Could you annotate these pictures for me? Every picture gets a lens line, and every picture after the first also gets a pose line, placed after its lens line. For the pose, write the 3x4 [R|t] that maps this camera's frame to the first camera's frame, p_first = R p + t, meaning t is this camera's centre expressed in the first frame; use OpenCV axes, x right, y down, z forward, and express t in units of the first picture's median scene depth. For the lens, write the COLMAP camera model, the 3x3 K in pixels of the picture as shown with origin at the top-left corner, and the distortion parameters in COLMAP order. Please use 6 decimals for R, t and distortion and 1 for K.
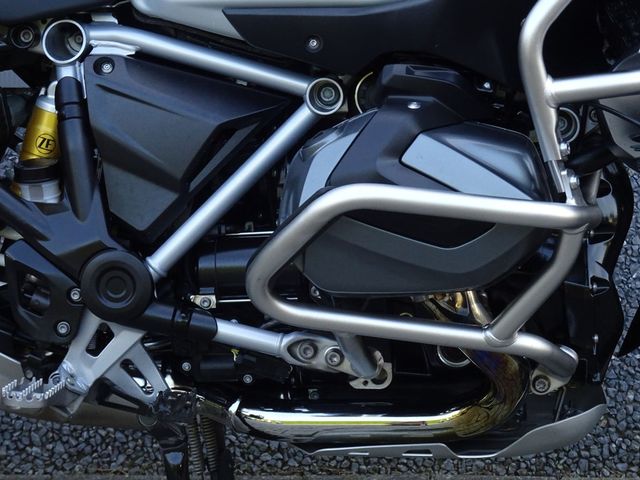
lens RADIAL K [[1872.6, 0, 320.0], [0, 1872.6, 240.0], [0, 0, 1]] dist [-0.151948, -0.308273]
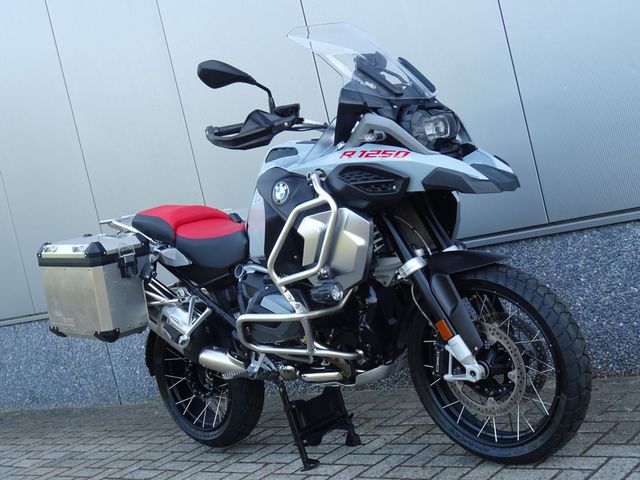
lens RADIAL K [[908.1, 0, 320.0], [0, 908.1, 240.0], [0, 0, 1]] dist [0.015940, 0.027706]
pose [[0.755216, -0.150304, -0.638011, 1.074304], [0.136650, 0.988070, -0.071020, -0.023230], [0.641074, -0.033549, 0.766746, -0.196178]]
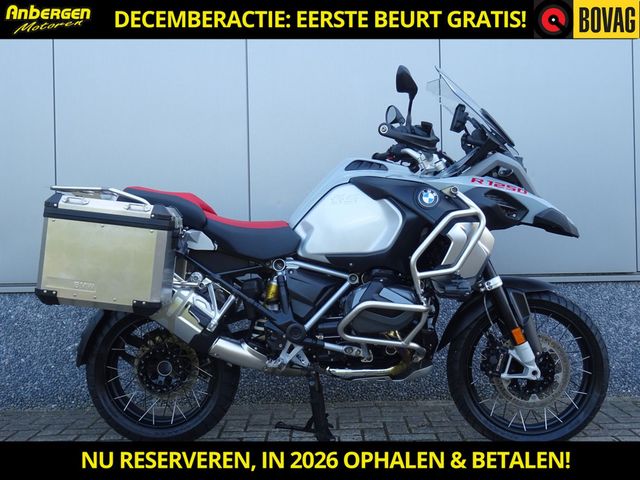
lens RADIAL K [[776.8, 0, 320.0], [0, 776.8, 240.0], [0, 0, 1]] dist [-0.015702, -0.014970]
pose [[0.999087, -0.017297, 0.039074, -0.117536], [0.022456, 0.990494, -0.135713, 0.050355], [-0.036355, 0.136466, 0.989977, -0.486110]]
